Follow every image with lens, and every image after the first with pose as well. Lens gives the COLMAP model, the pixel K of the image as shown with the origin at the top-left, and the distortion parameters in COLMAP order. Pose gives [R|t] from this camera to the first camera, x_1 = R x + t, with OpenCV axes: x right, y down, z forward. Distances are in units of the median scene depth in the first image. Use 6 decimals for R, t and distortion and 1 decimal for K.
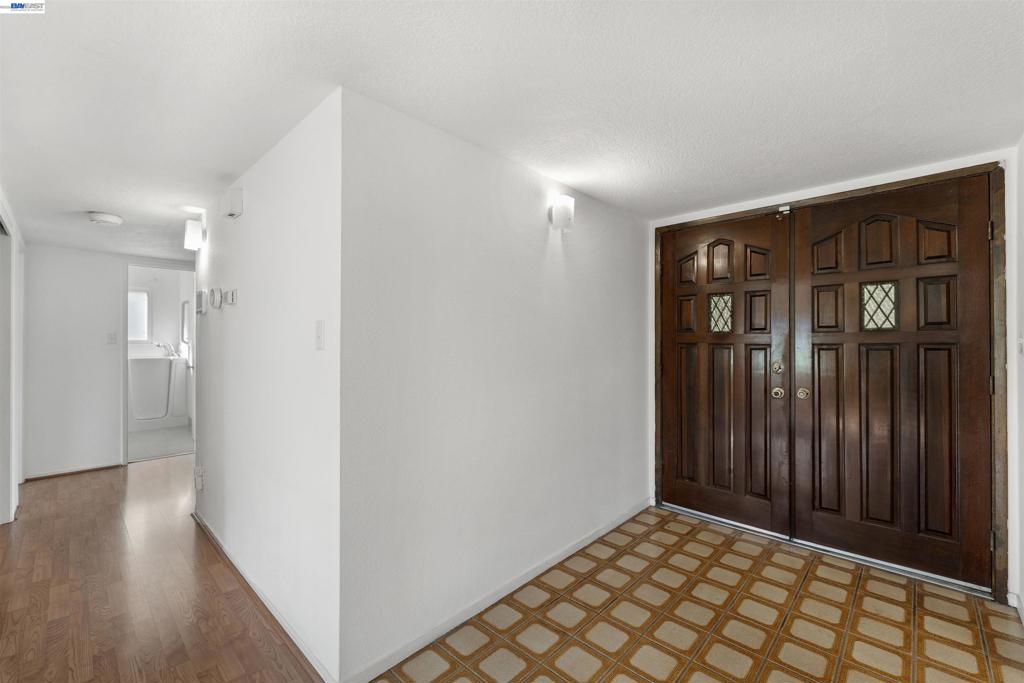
lens RADIAL K [[426.4, 0, 515.9], [0, 426.4, 336.9], [0, 0, 1]] dist [-0.017193, 0.001380]
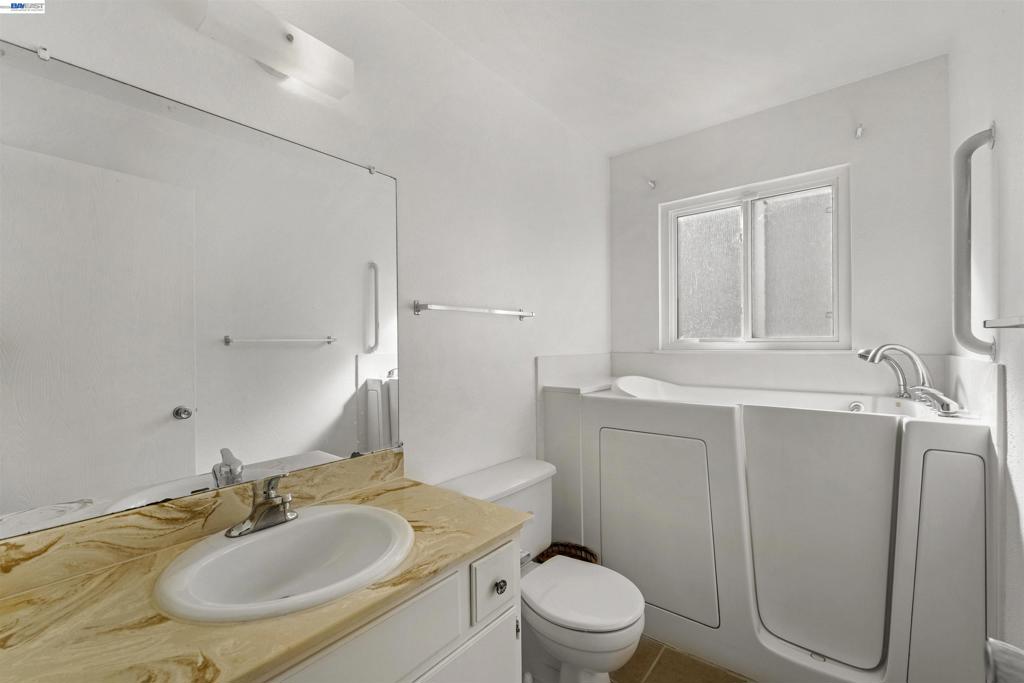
lens RADIAL K [[426.4, 0, 510.8], [0, 426.4, 345.4], [0, 0, 1]] dist [-0.017193, 0.001380]
pose [[0.072117, -0.003420, -0.997390, -0.605589], [0.000938, 0.999994, -0.003361, 0.013850], [0.997396, -0.000693, 0.072120, 0.769068]]
